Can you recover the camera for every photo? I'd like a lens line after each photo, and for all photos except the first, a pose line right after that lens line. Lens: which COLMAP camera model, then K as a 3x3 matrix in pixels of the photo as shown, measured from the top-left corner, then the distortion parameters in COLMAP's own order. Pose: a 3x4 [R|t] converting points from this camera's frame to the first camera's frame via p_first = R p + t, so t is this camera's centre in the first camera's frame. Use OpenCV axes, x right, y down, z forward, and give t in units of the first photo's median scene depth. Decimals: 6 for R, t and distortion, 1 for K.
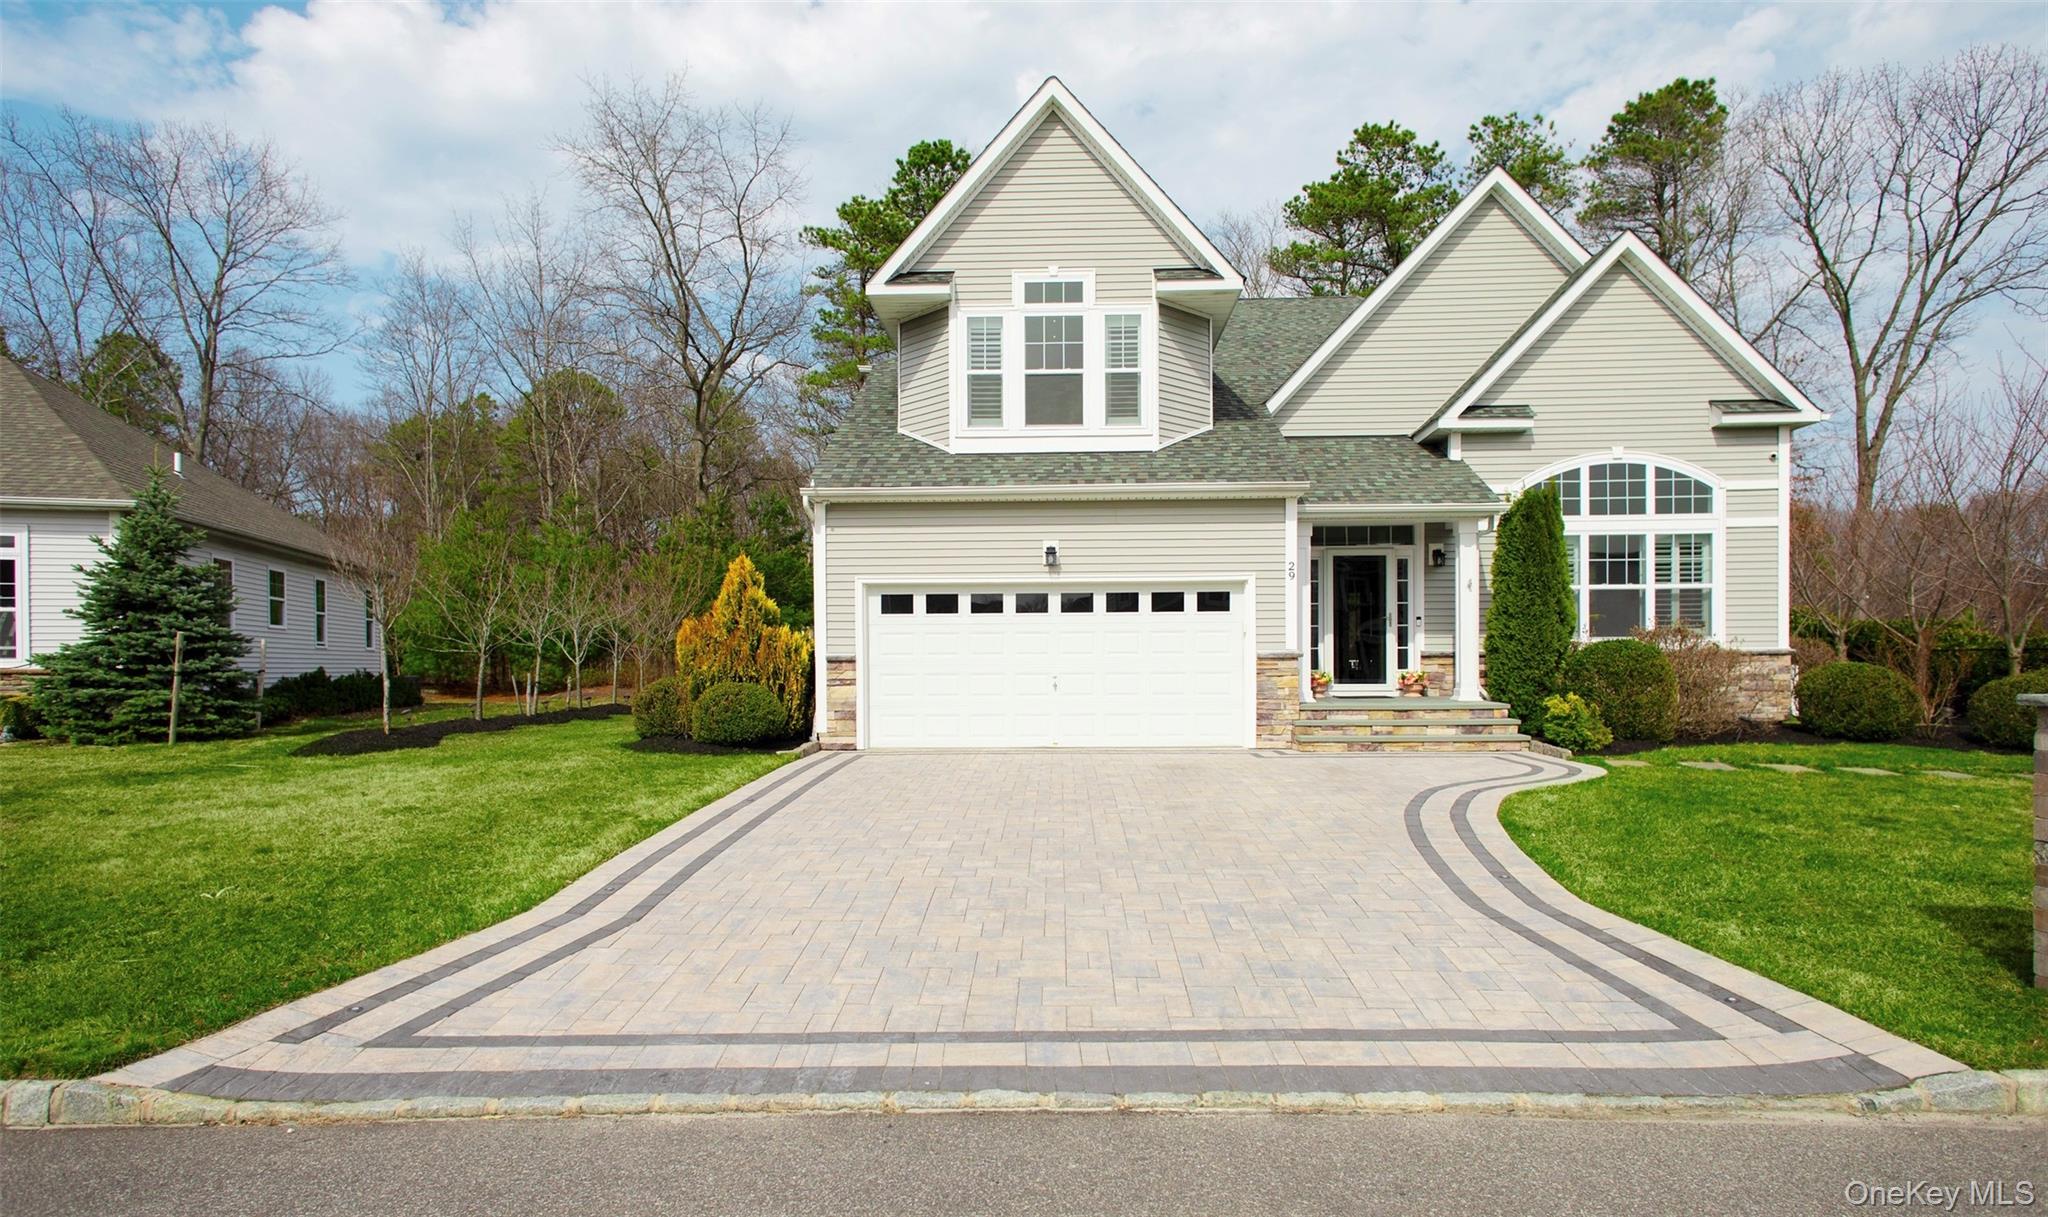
lens RADIAL K [[1120.4, 0, 1011.0], [0, 1120.4, 657.9], [0, 0, 1]] dist [0.026190, -0.007091]
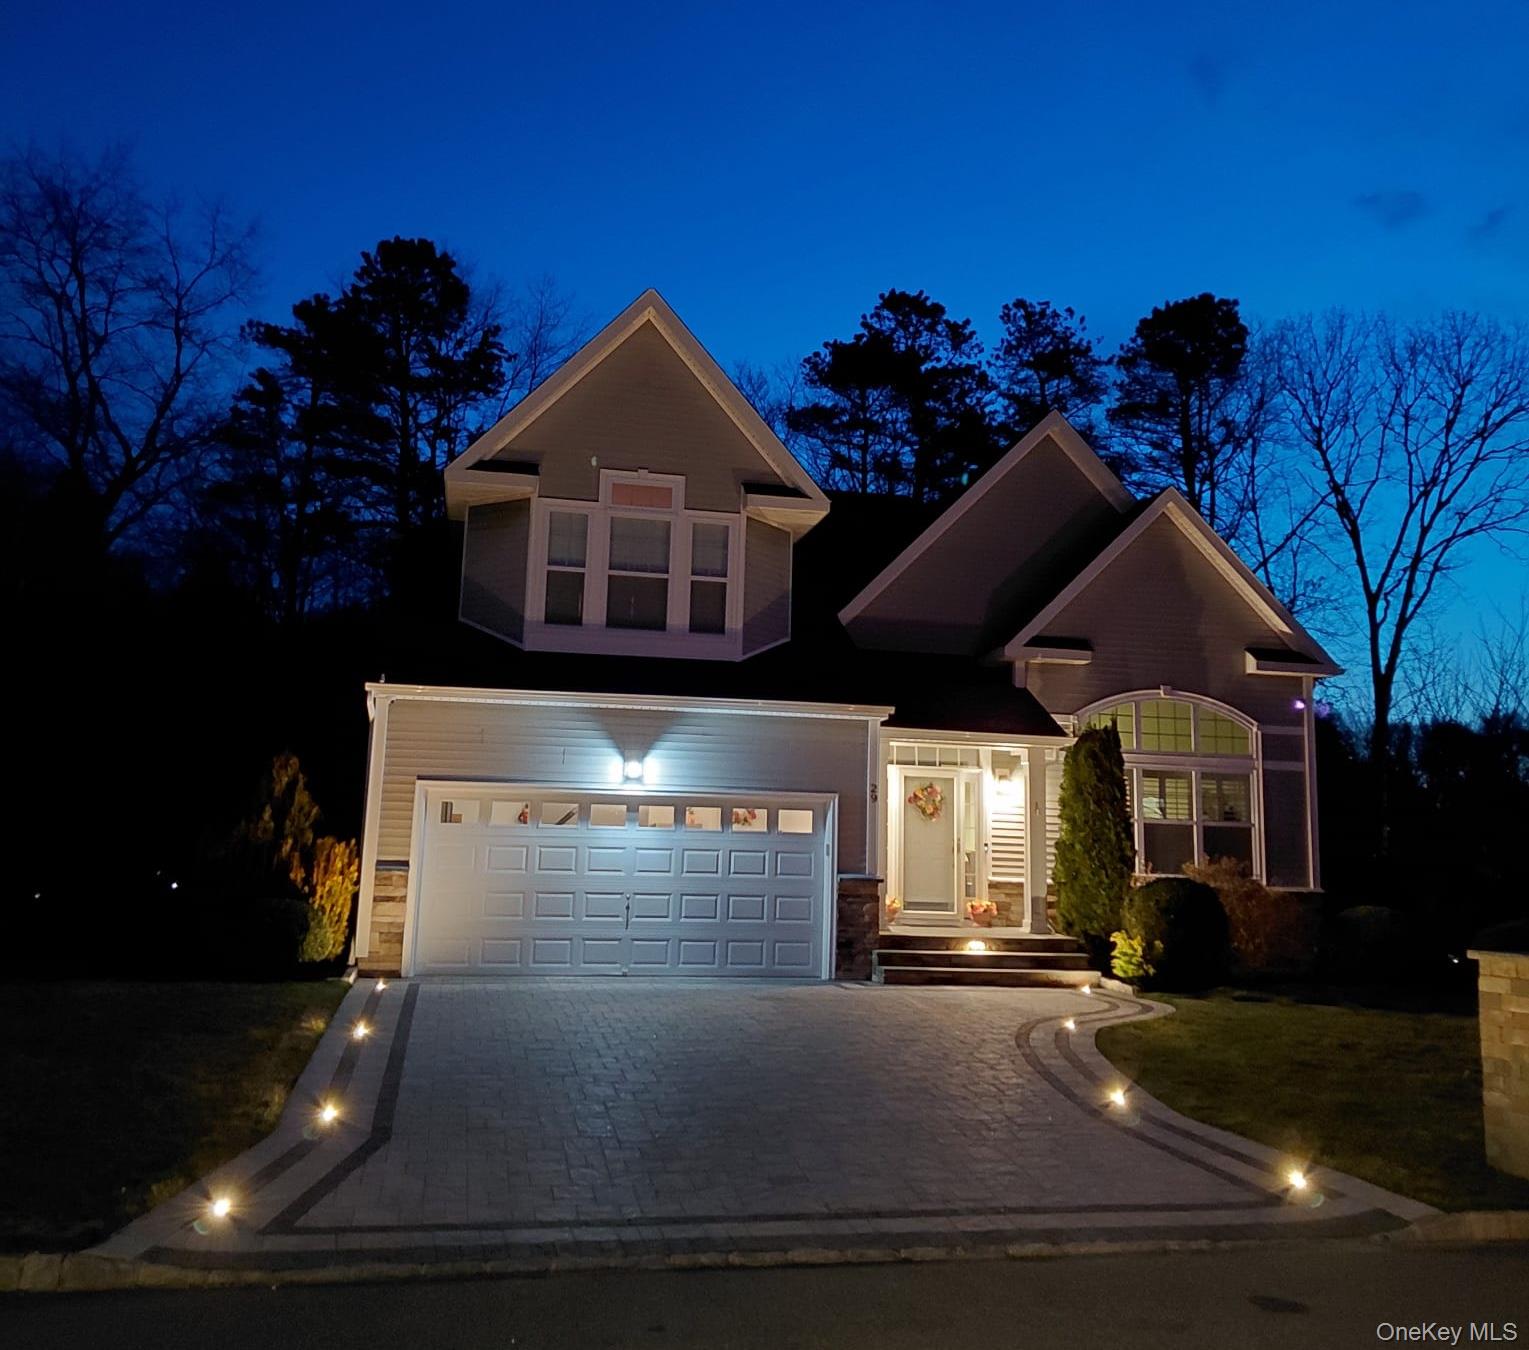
lens RADIAL K [[1429.9, 0, 732.4], [0, 1429.9, 650.0], [0, 0, 1]] dist [0.019873, 0.000000]
pose [[0.975410, 0.061622, 0.211606, -0.128879], [-0.030373, 0.988541, -0.147868, -0.014103], [-0.218293, 0.137805, 0.966105, -0.180450]]
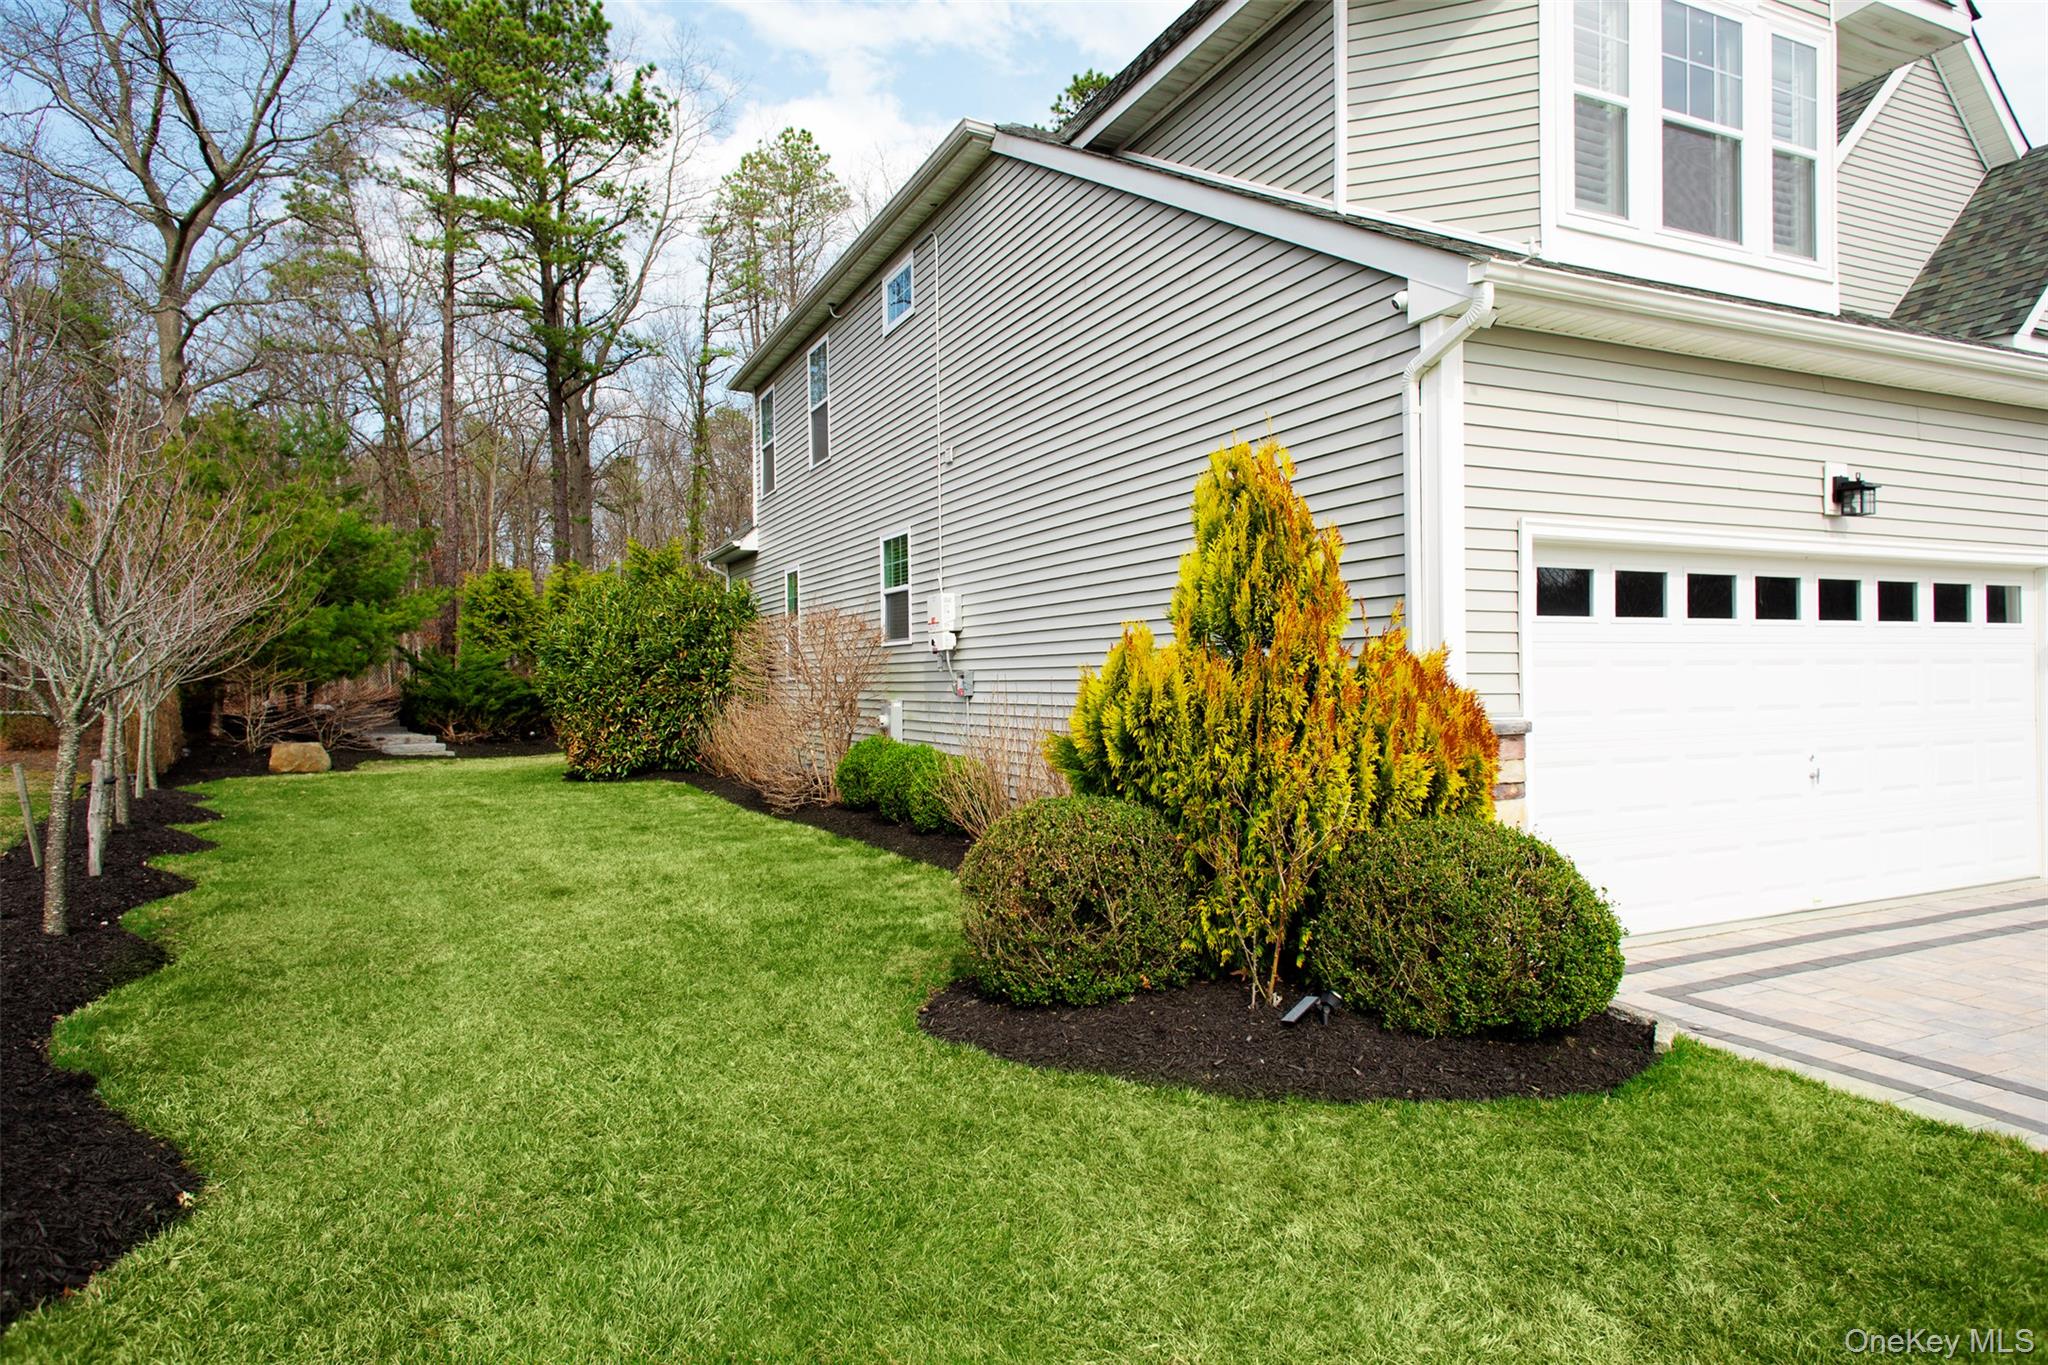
lens RADIAL K [[1164.9, 0, 1019.4], [0, 1164.9, 675.8], [0, 0, 1]] dist [0.024314, -0.005756]
pose [[0.888647, 0.000245, 0.458591, -0.435509], [-0.000121, 1.000000, -0.000299, -0.015833], [-0.458591, 0.000210, 0.888647, 0.649195]]
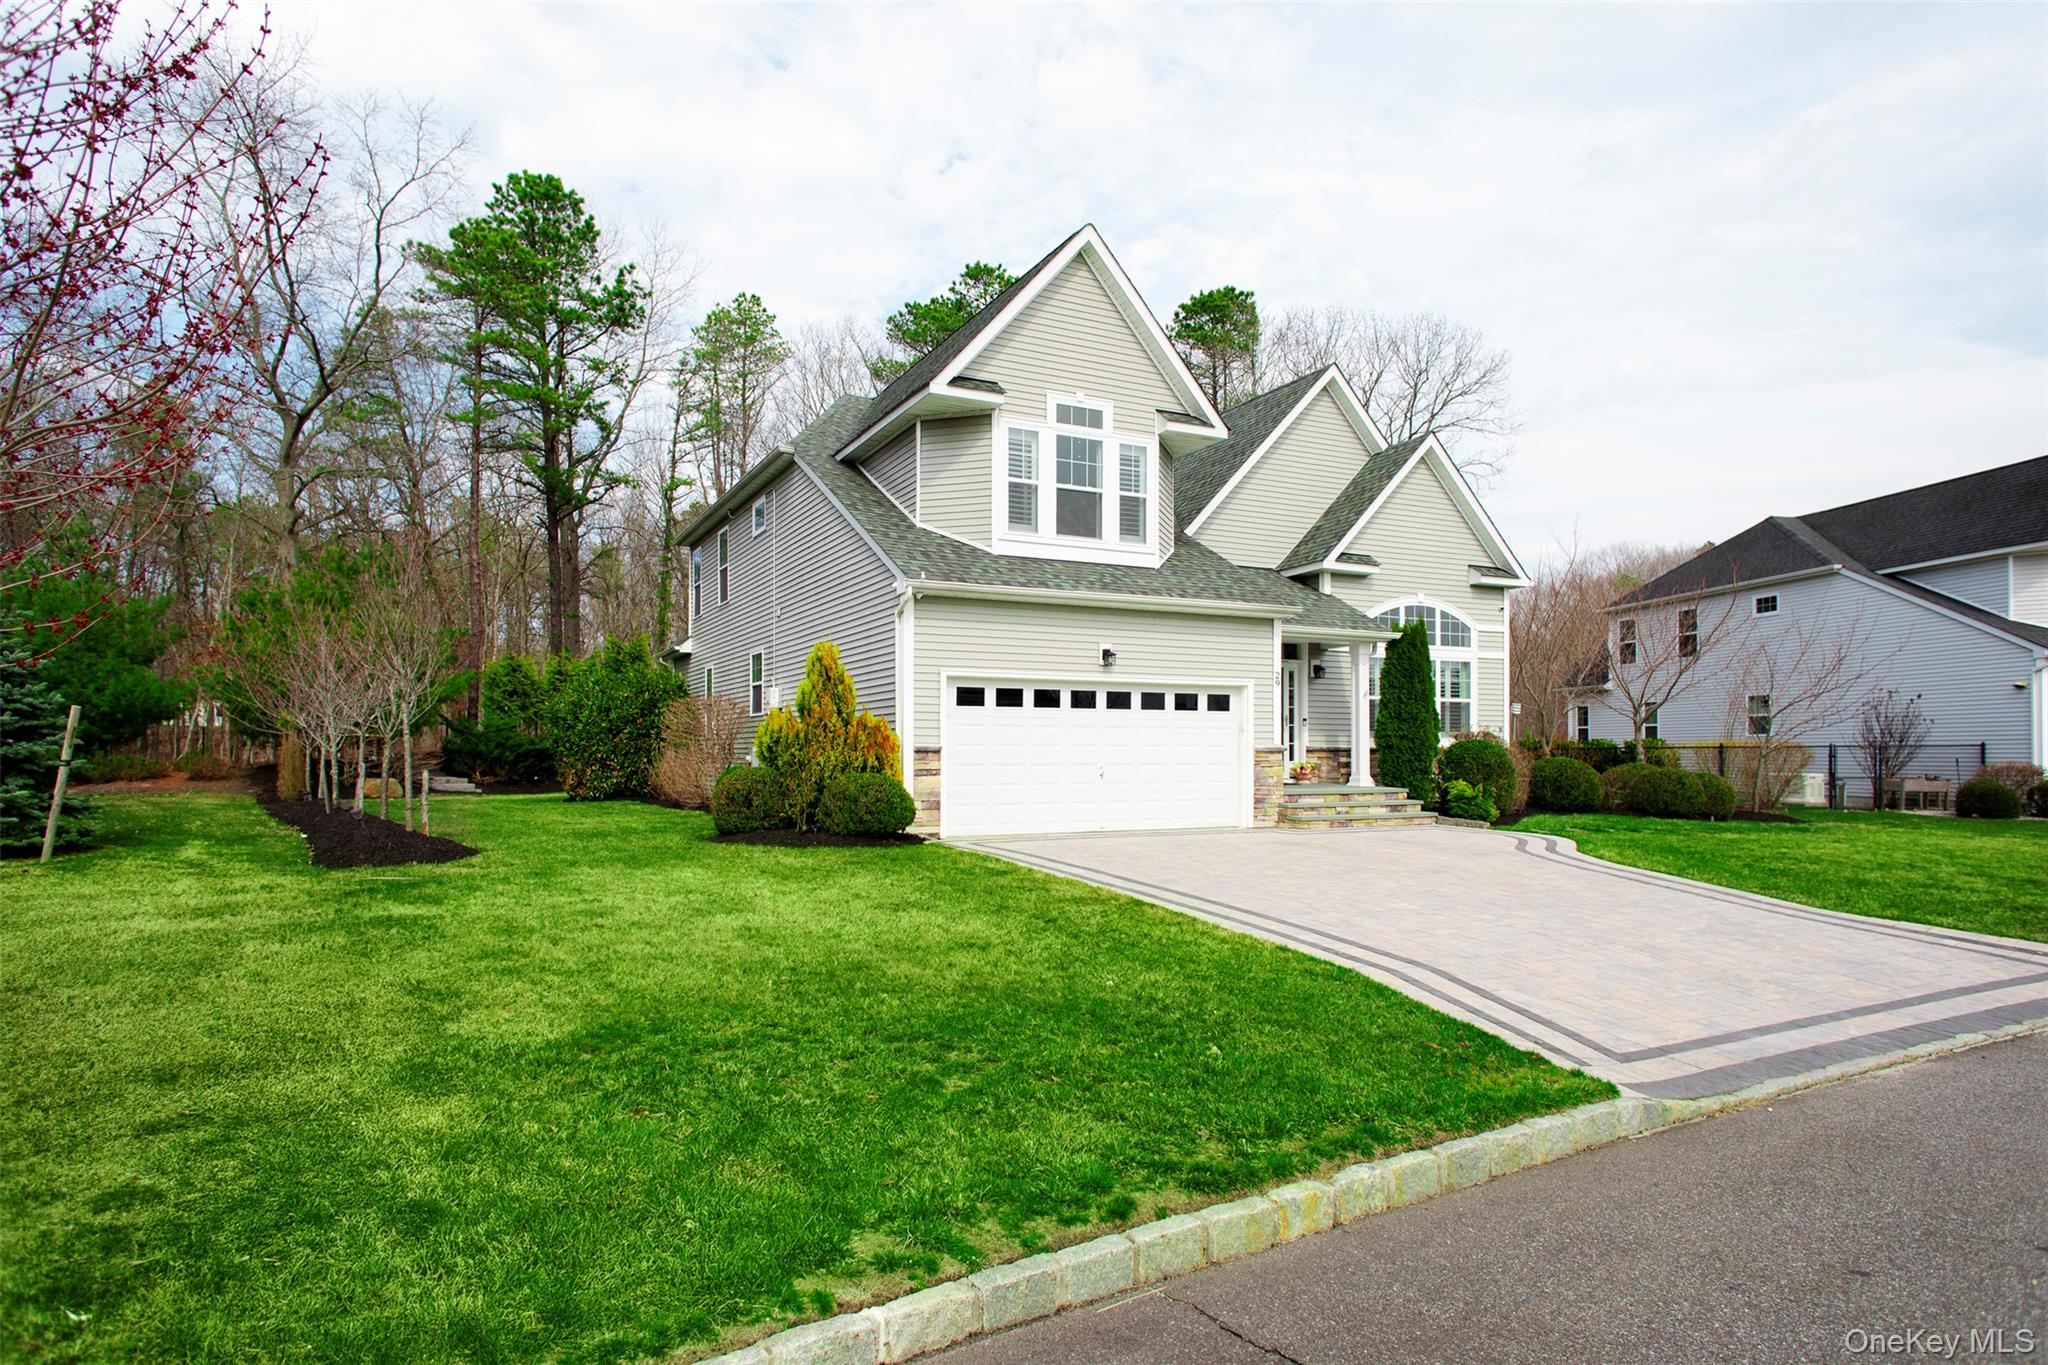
lens RADIAL K [[1123.9, 0, 982.3], [0, 1123.9, 754.8], [0, 0, 1]] dist [-0.001074, -0.003140]
pose [[0.890336, 0.006493, 0.455259, -0.517113], [-0.010264, 0.999930, 0.005813, -0.000398], [-0.455189, -0.009848, 0.890340, 0.061280]]
